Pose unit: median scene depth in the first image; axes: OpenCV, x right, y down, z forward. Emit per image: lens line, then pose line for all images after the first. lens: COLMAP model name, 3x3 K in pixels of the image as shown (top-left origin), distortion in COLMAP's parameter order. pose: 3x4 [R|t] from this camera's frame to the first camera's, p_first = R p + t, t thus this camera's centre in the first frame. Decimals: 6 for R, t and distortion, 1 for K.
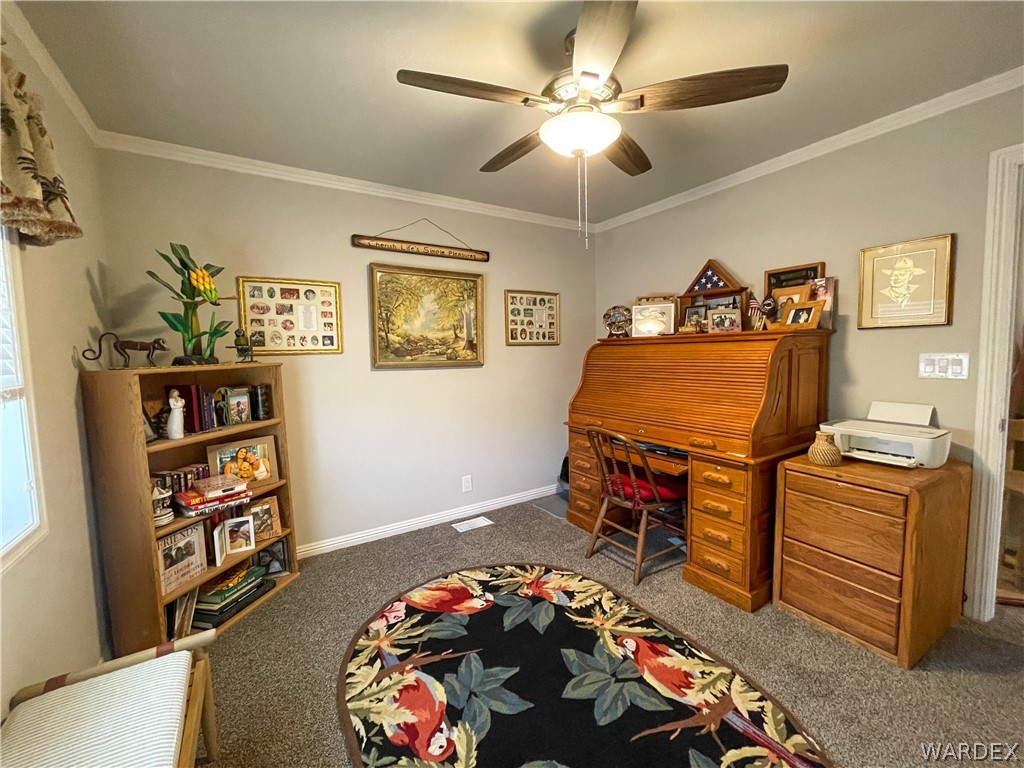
lens RADIAL K [[417.0, 0, 509.9], [0, 417.0, 383.8], [0, 0, 1]] dist [-0.006075, 0.003576]
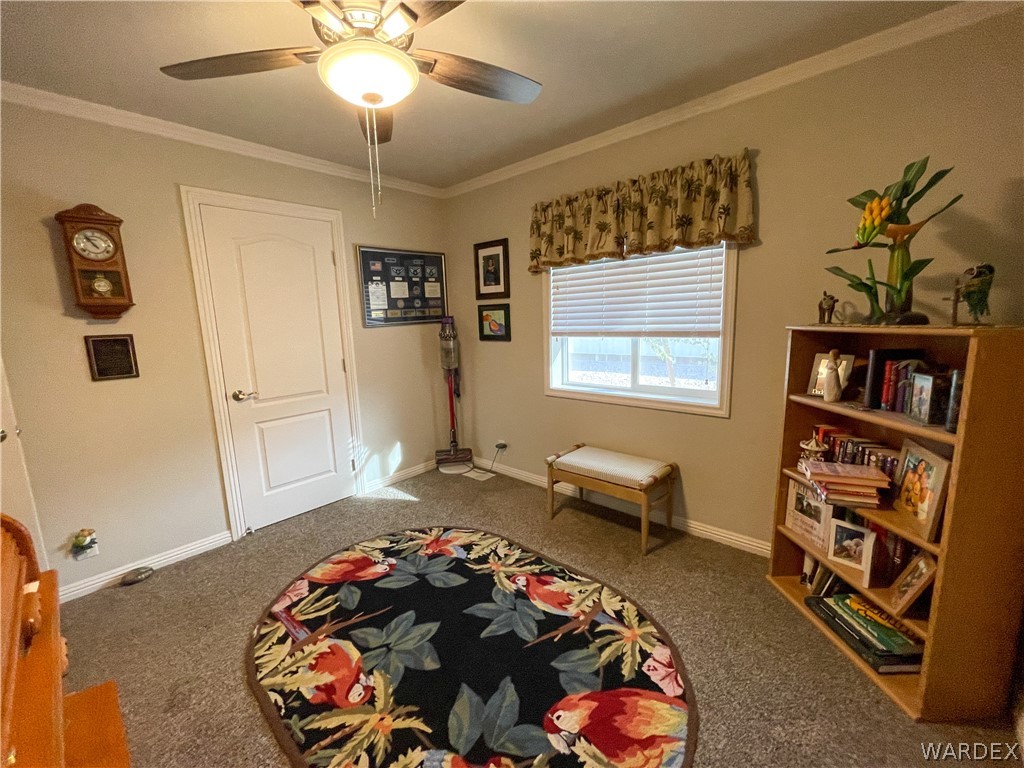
lens RADIAL K [[417.0, 0, 511.6], [0, 417.0, 382.9], [0, 0, 1]] dist [-0.006075, 0.003576]
pose [[-0.961684, 0.097746, -0.256142, 0.117565], [0.035096, 0.970489, 0.238576, -0.137502], [0.271903, 0.220446, -0.936735, 1.427764]]
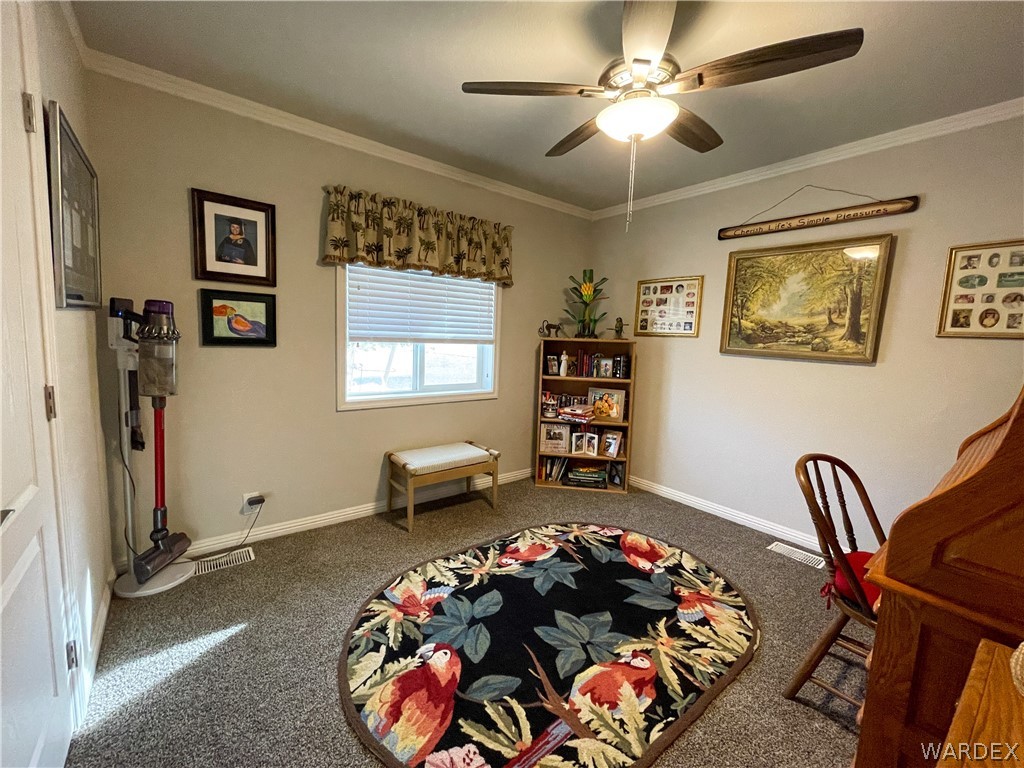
lens RADIAL K [[417.0, 0, 506.9], [0, 417.0, 382.3], [0, 0, 1]] dist [-0.006075, 0.003576]
pose [[0.100461, 0.136193, -0.985575, 0.876840], [-0.118413, 0.985183, 0.124069, -0.038786], [0.987869, 0.104241, 0.115099, 0.452970]]
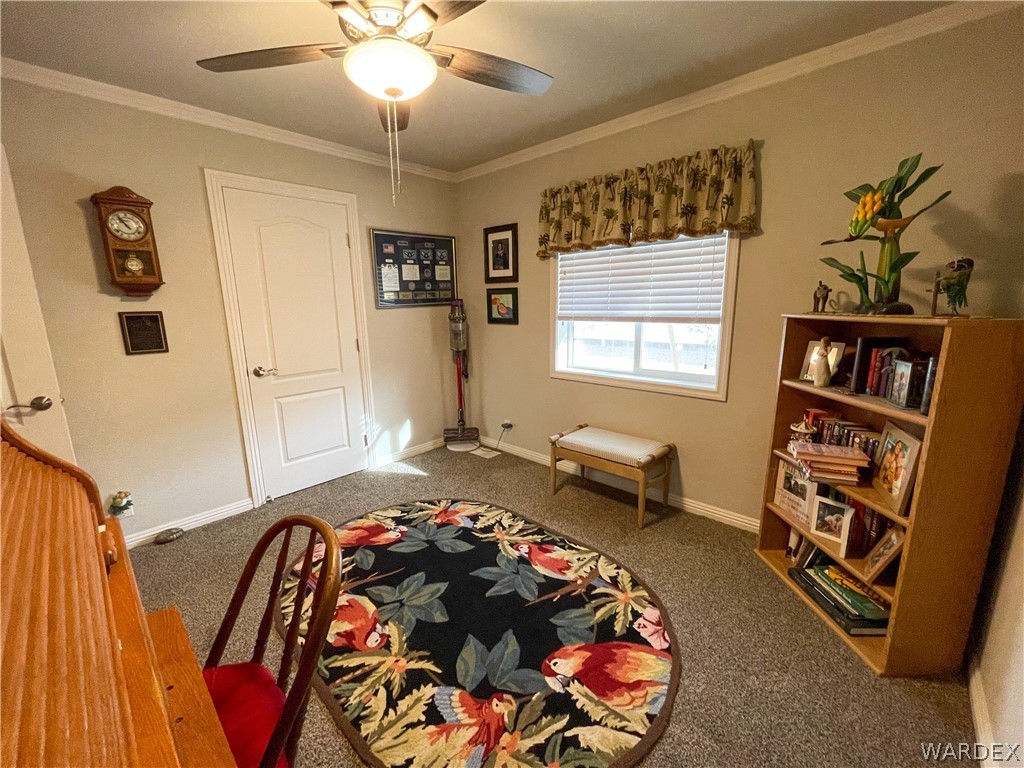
lens RADIAL K [[417.0, 0, 511.5], [0, 417.0, 383.3], [0, 0, 1]] dist [-0.006075, 0.003576]
pose [[-0.967018, 0.089039, -0.238639, 0.134058], [0.020517, 0.961094, 0.275458, -0.142035], [0.253881, 0.261477, -0.931222, 1.479901]]
